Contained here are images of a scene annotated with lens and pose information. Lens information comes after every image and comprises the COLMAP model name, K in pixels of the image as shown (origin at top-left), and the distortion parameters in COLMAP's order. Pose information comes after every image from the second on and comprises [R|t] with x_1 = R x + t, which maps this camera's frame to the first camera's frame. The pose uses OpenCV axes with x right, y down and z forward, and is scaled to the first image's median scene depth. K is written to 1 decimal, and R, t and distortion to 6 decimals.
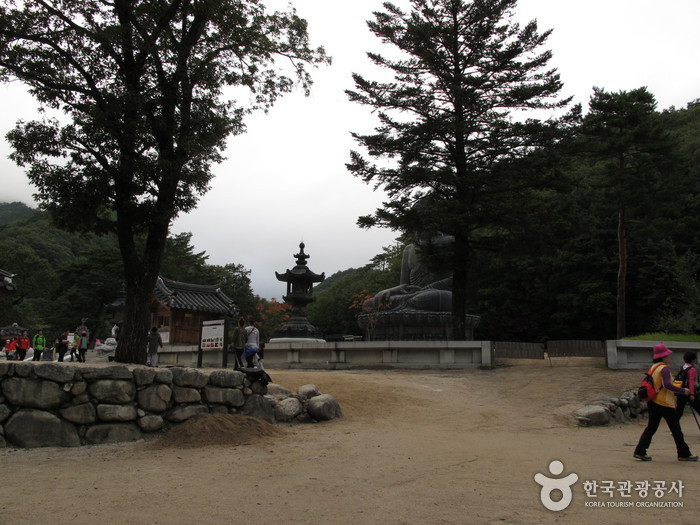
lens RADIAL K [[580.9, 0, 350.0], [0, 580.9, 262.5], [0, 0, 1]] dist [-0.148299, 0.102081]
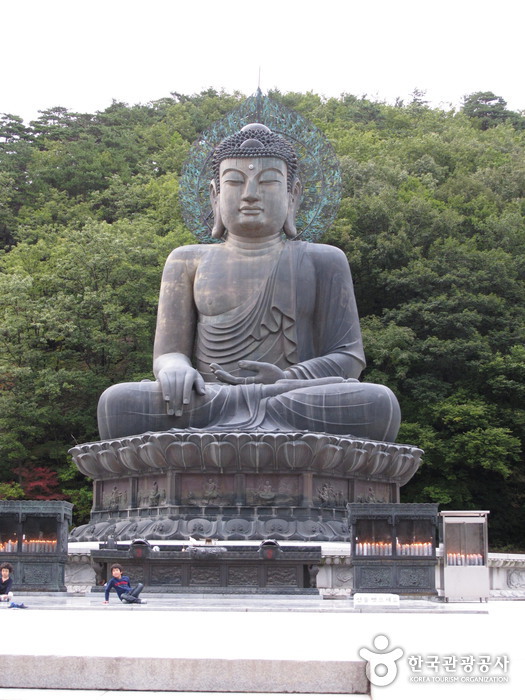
lens RADIAL K [[1104.6, 0, 262.5], [0, 1104.6, 350.0], [0, 0, 1]] dist [0.002034, -0.001648]
pose [[0.752001, 0.130294, 0.646156, -0.280296], [-0.130816, 0.990271, -0.047438, 0.055807], [-0.646051, -0.048854, 0.761729, 0.419880]]
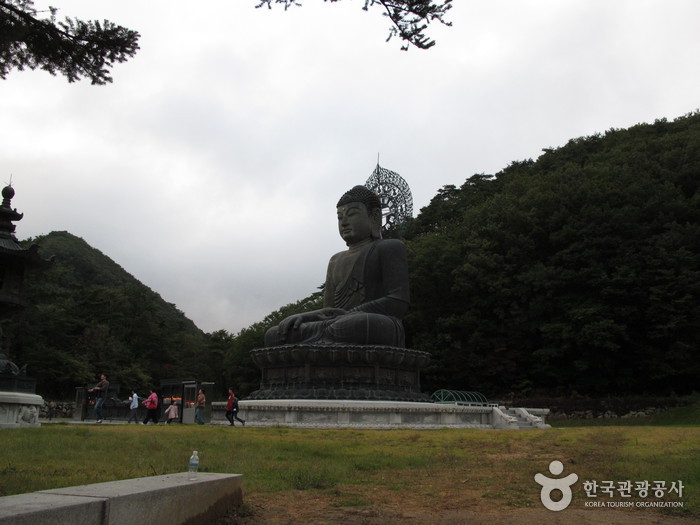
lens RADIAL K [[580.9, 0, 350.0], [0, 580.9, 262.5], [0, 0, 1]] dist [-0.148299, 0.102081]
pose [[0.999478, 0.006030, 0.031724, 0.090719], [-0.003813, 0.997576, -0.069475, 0.029187], [-0.032066, 0.069318, 0.997079, 0.261405]]
